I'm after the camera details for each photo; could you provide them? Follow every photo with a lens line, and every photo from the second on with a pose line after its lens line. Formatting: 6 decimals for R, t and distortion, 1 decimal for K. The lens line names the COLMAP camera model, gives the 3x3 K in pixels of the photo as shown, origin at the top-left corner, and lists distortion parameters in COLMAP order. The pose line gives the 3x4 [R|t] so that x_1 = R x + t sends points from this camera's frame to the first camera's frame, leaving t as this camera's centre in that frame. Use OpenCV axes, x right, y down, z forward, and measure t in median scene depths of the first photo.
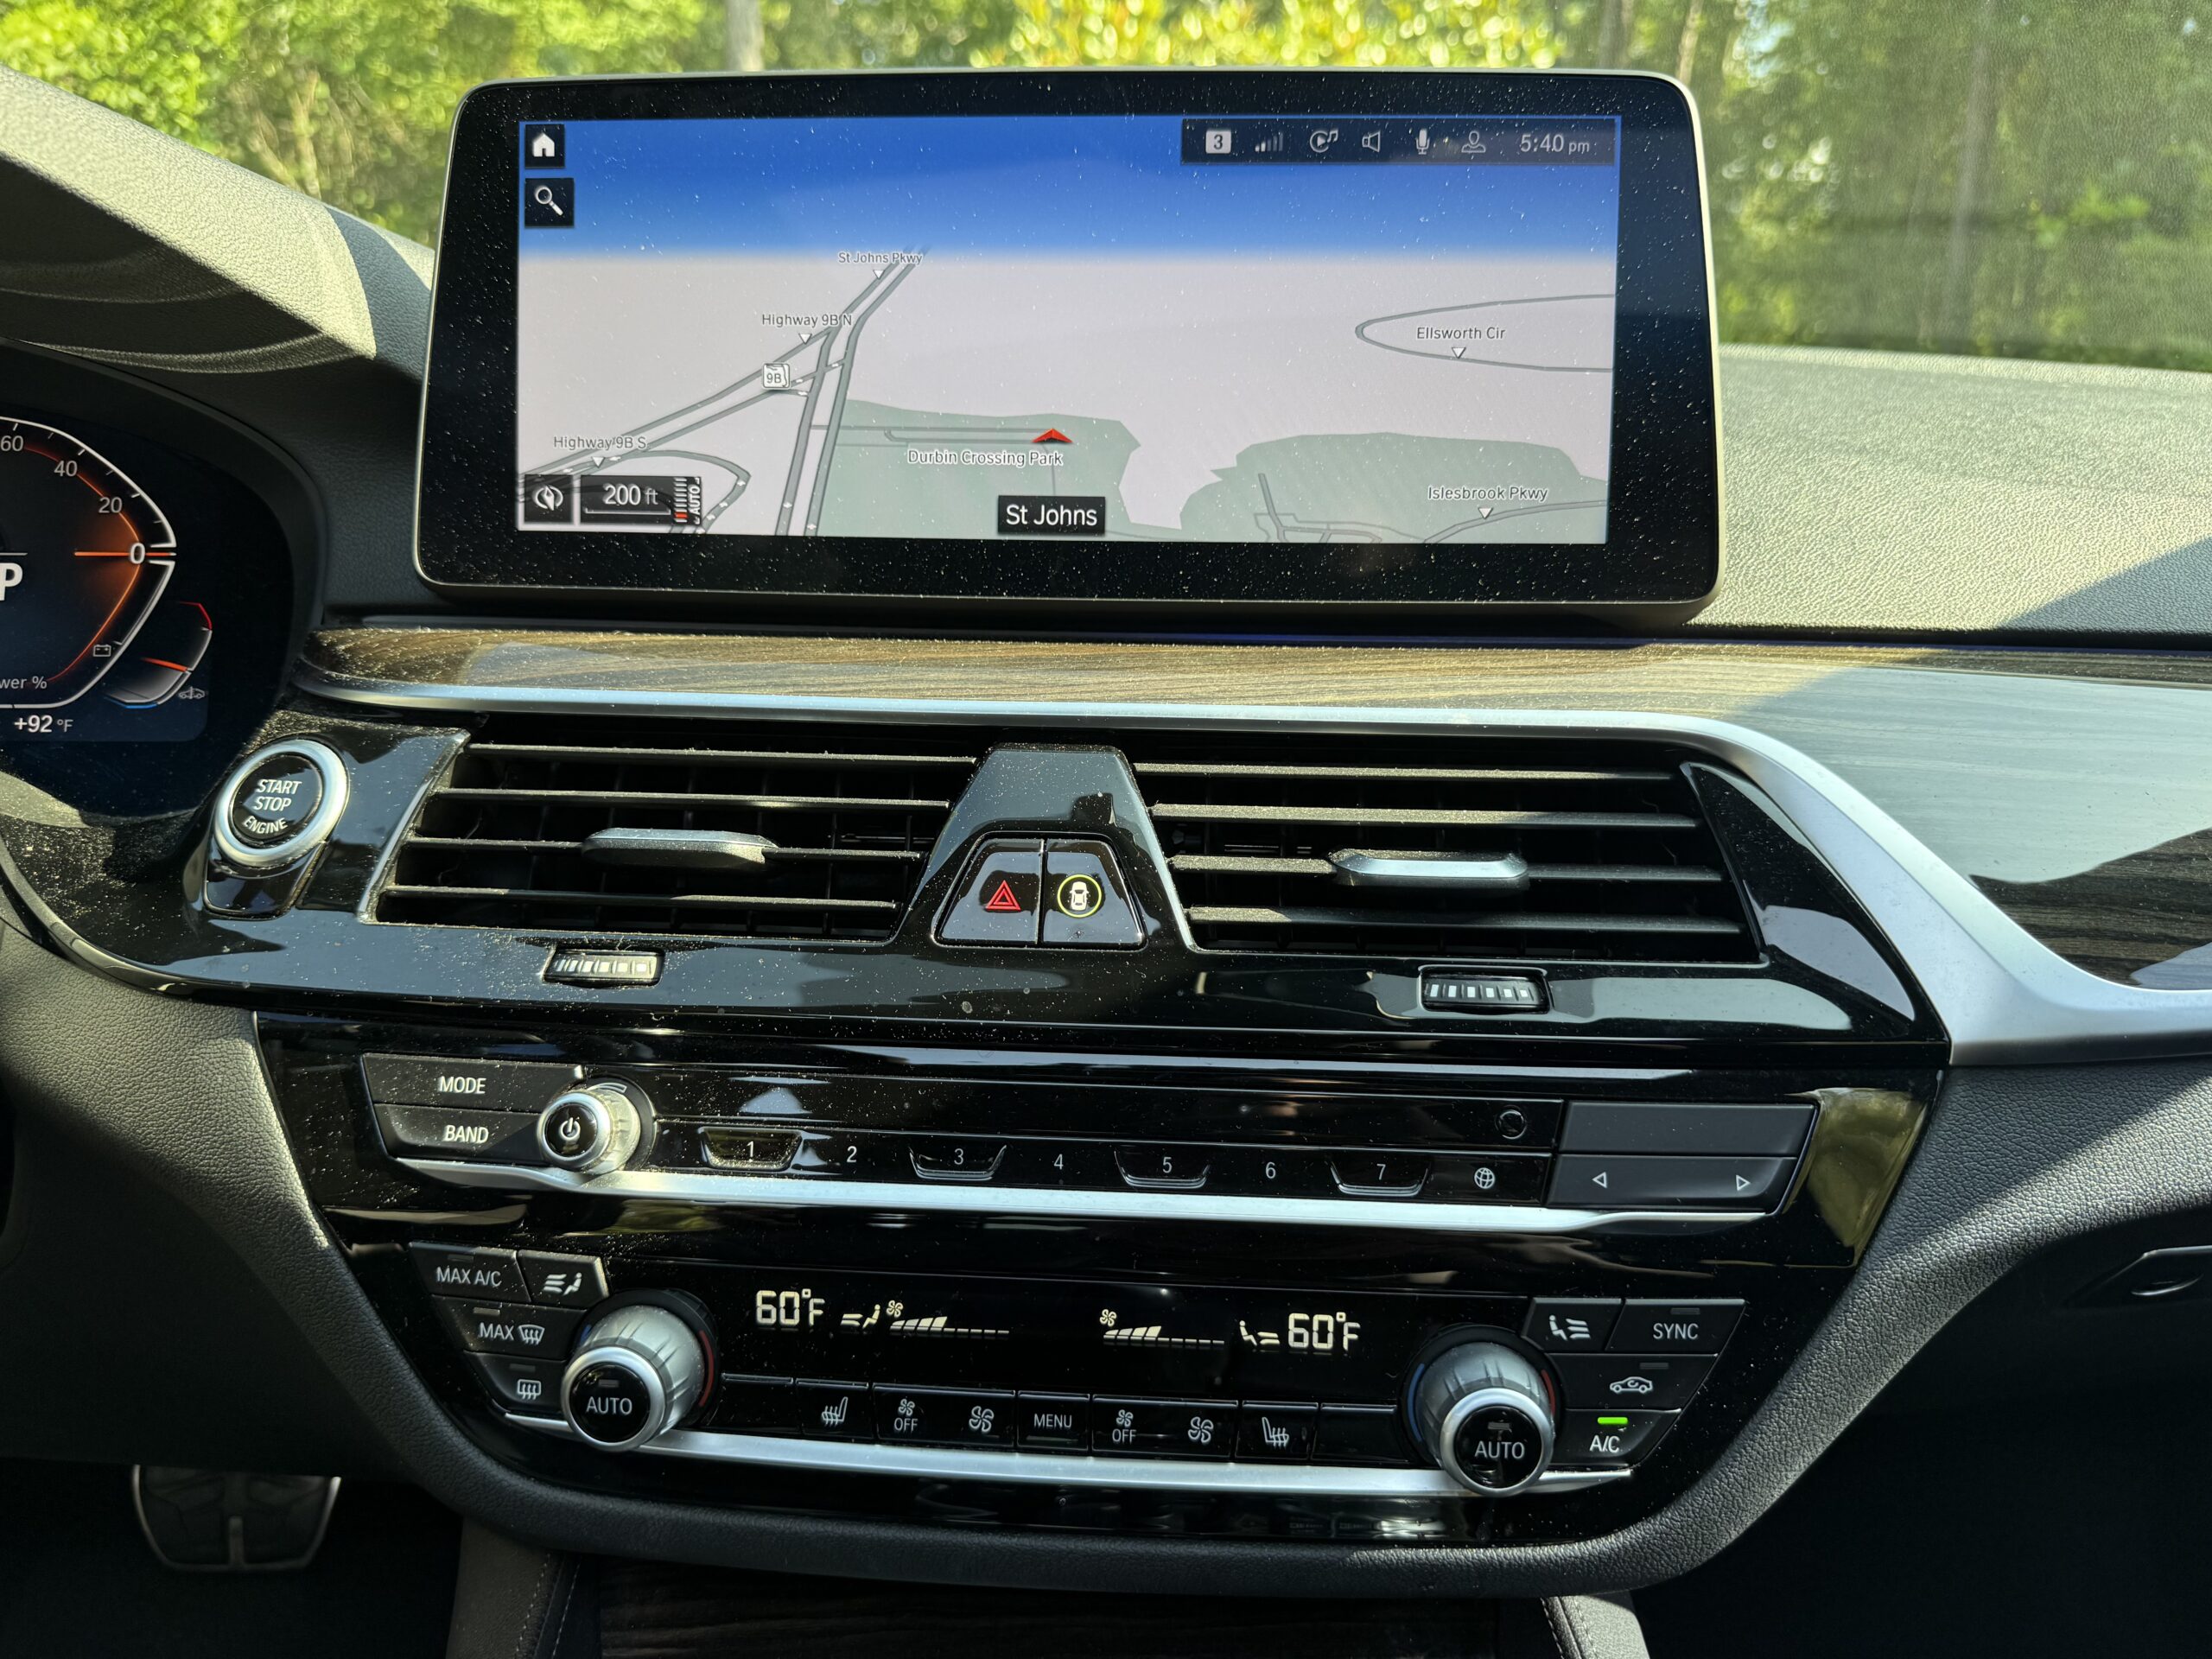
lens RADIAL K [[1598.5, 0, 1118.0], [0, 1598.5, 831.8], [0, 0, 1]] dist [0.029375, -0.038391]
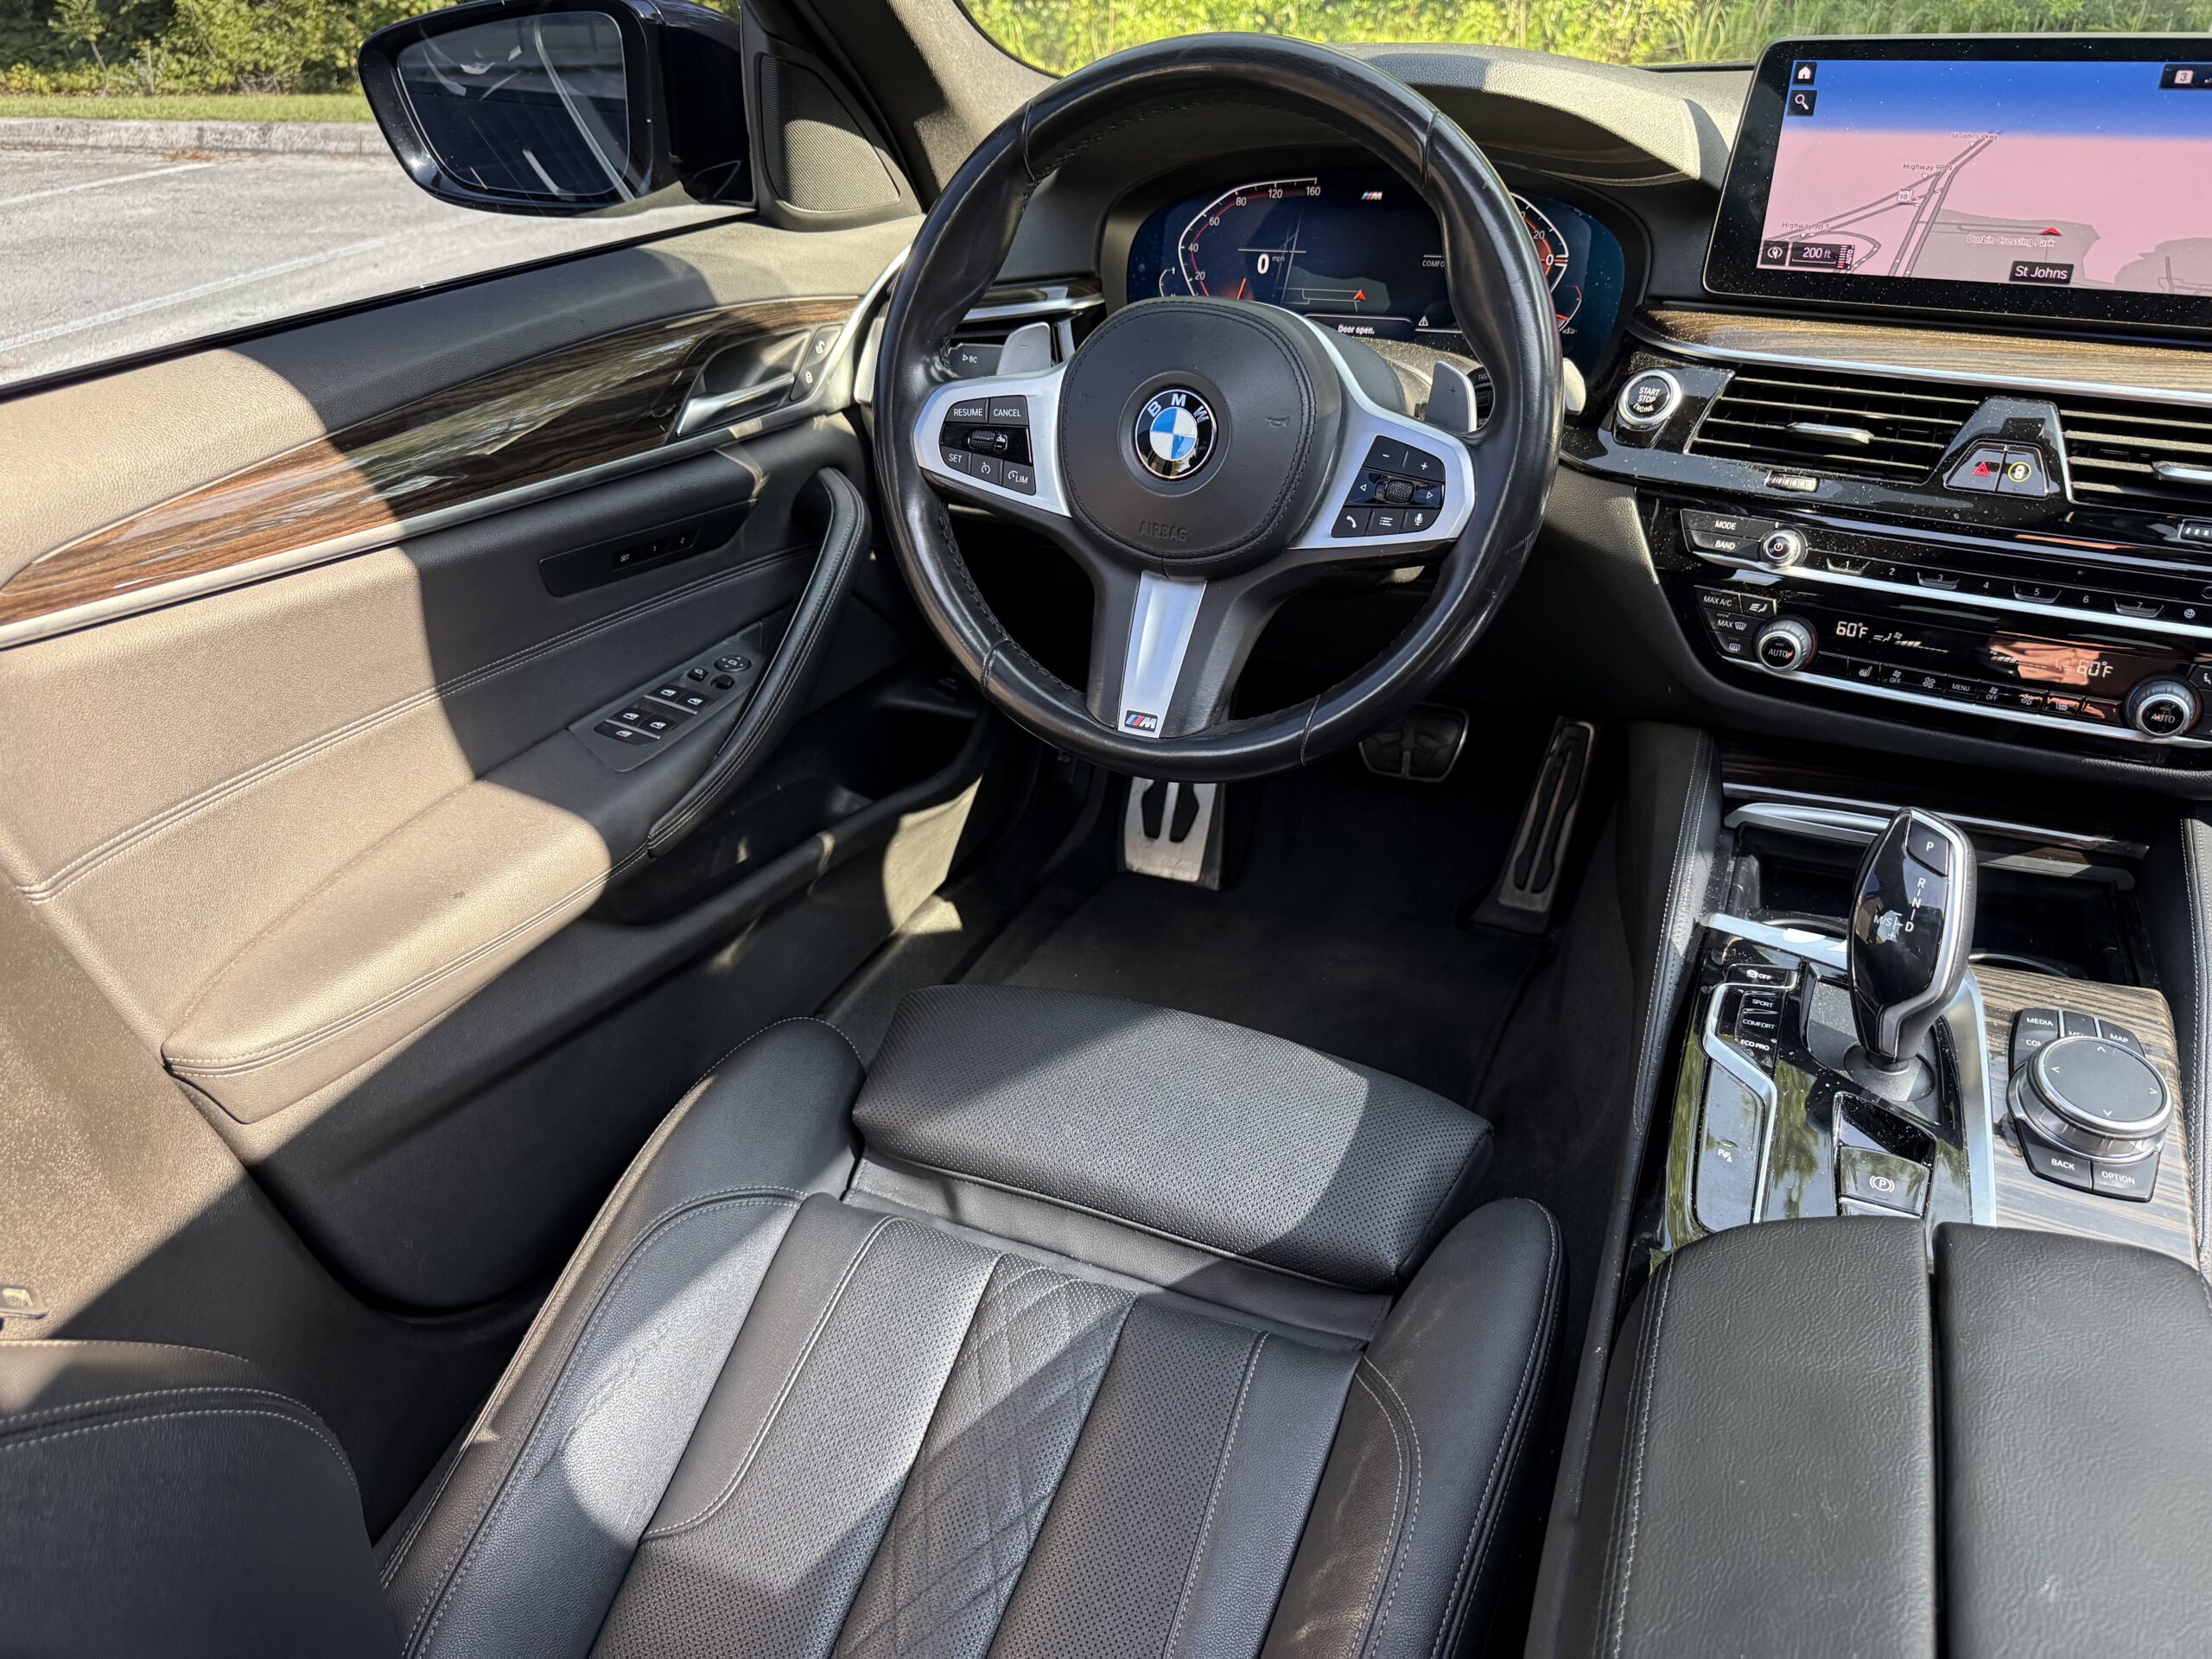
lens RADIAL K [[1598.5, 0, 1100.0], [0, 1598.5, 836.9], [0, 0, 1]] dist [0.029375, -0.038391]
pose [[0.885558, 0.191160, -0.423372, -0.098901], [-0.048975, 0.944744, 0.324130, -0.125297], [0.461939, -0.266301, 0.845988, -1.441717]]
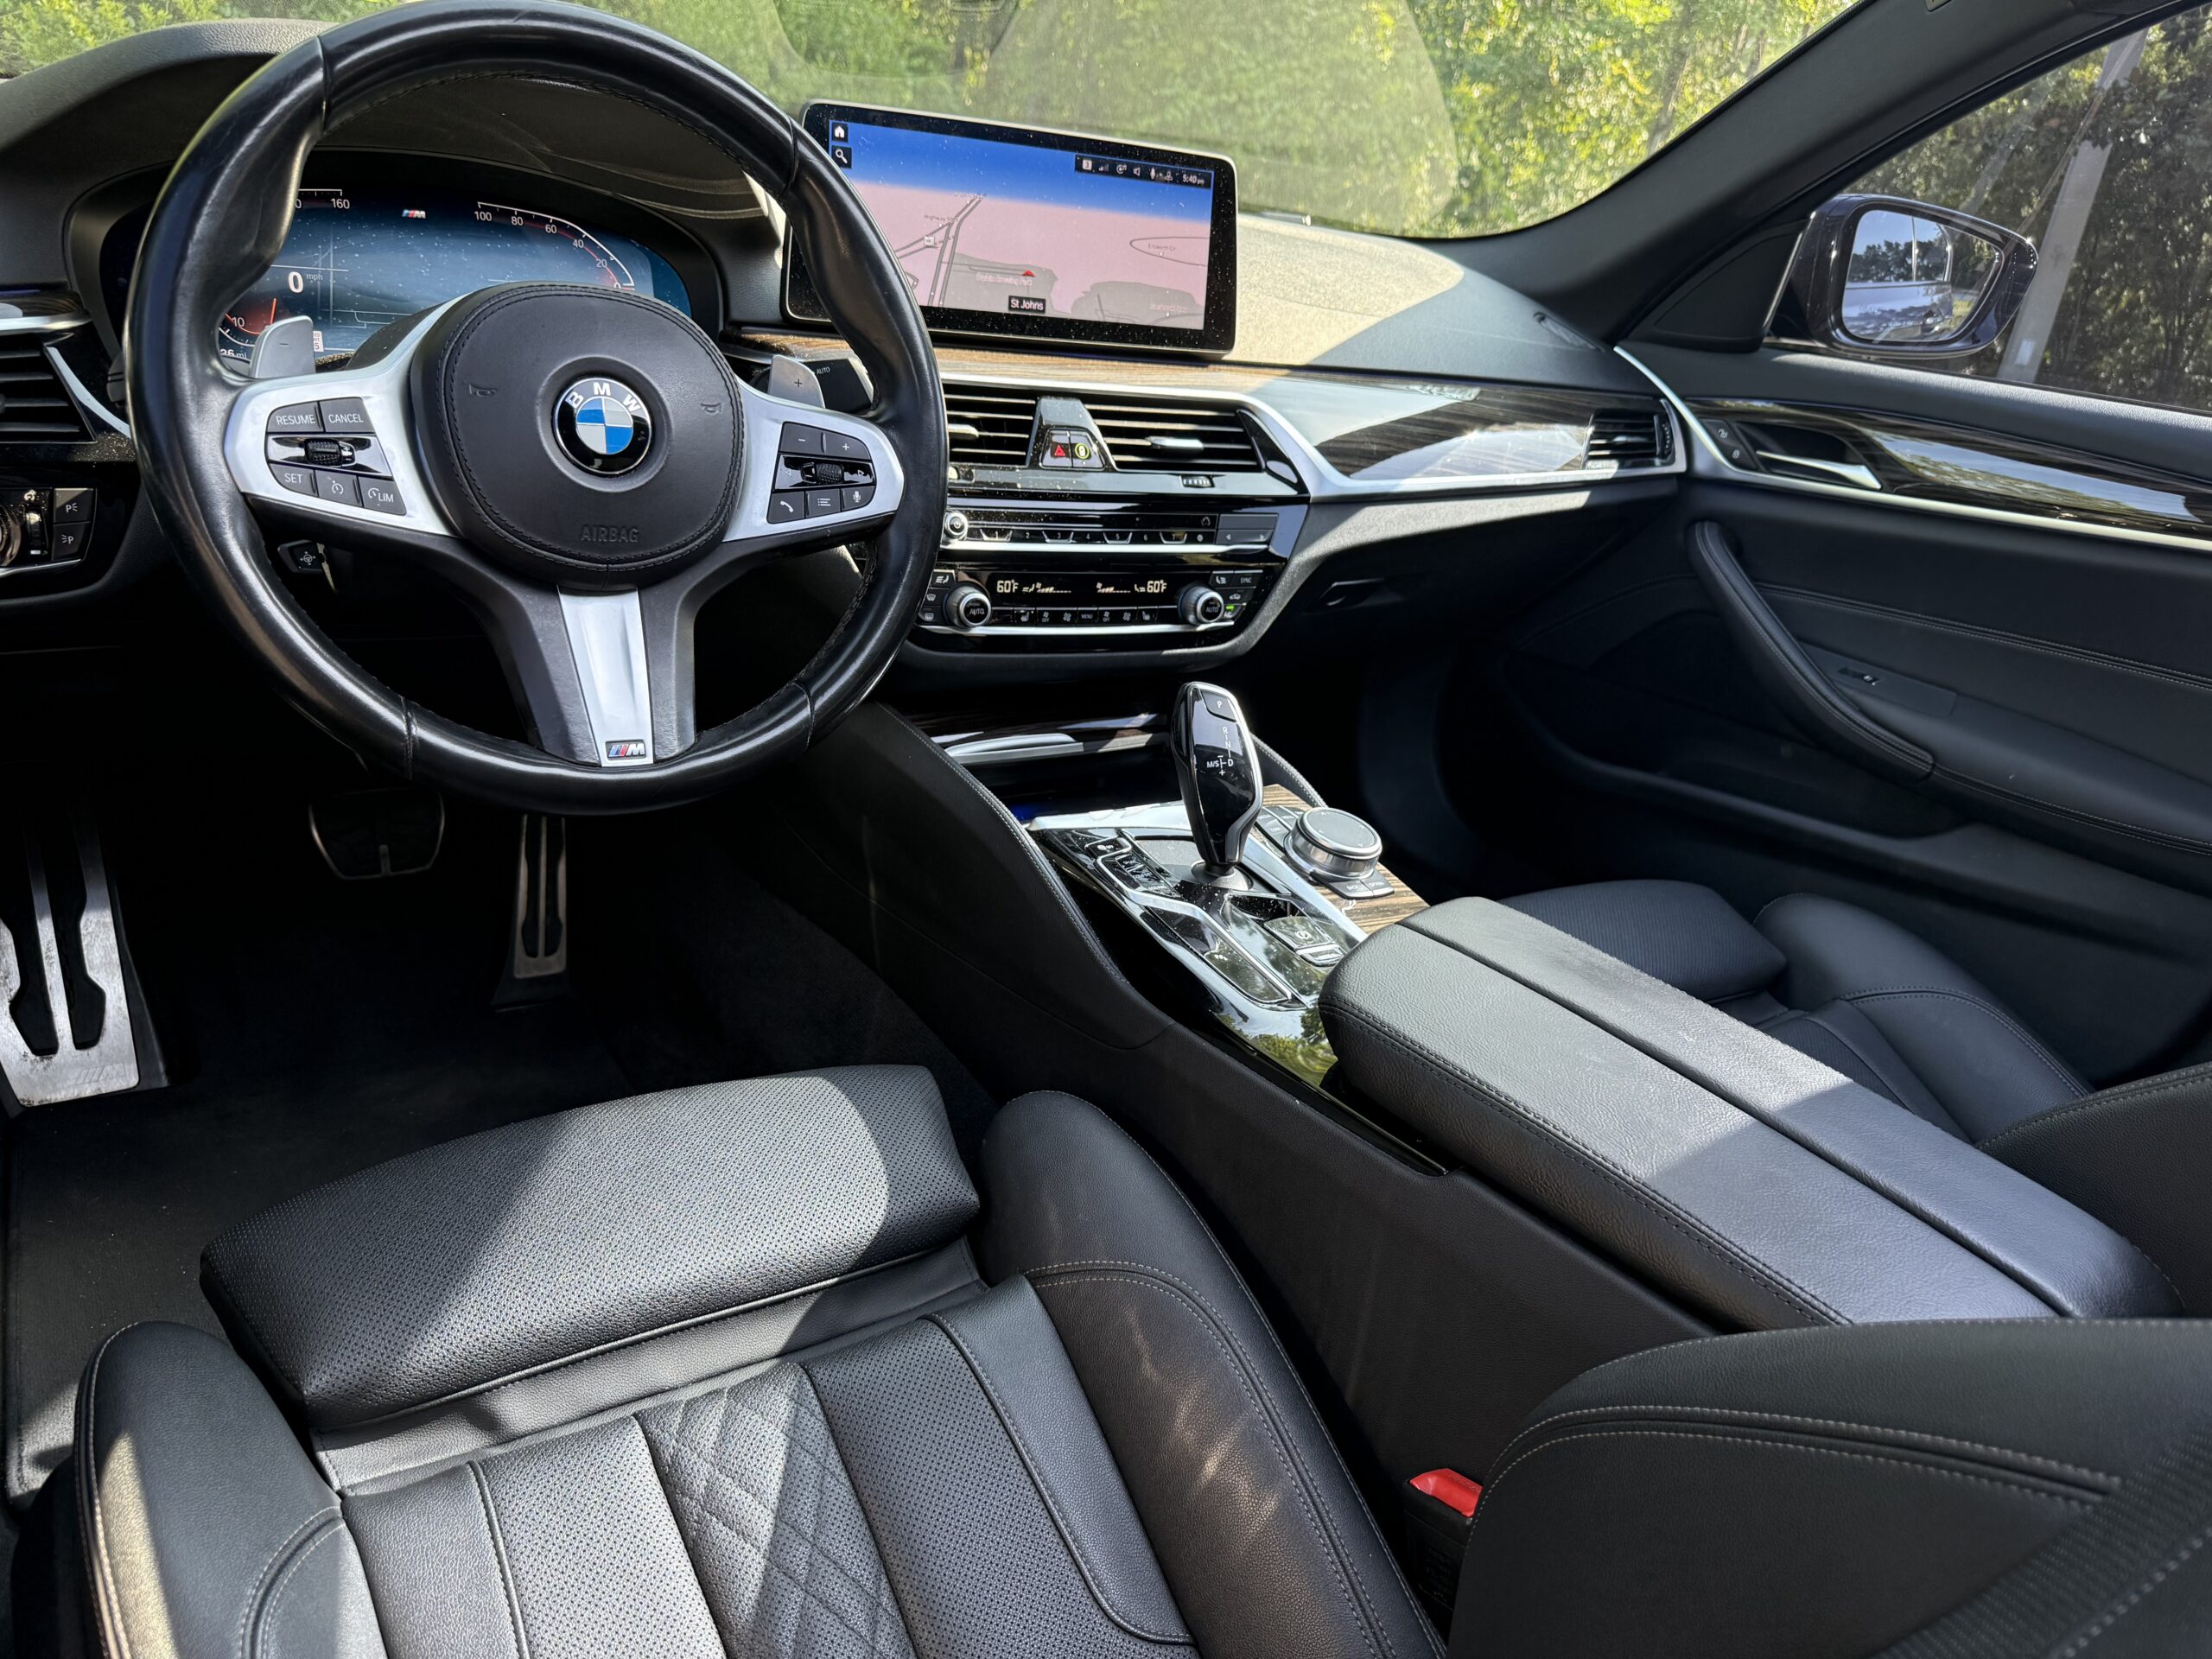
lens RADIAL K [[1598.5, 0, 1118.0], [0, 1598.5, 843.6], [0, 0, 1]] dist [0.029375, -0.038391]
pose [[0.855821, -0.109770, 0.505491, -1.359524], [-0.005759, 0.975142, 0.221508, 0.085066], [-0.517240, -0.192482, 0.833914, -1.475544]]
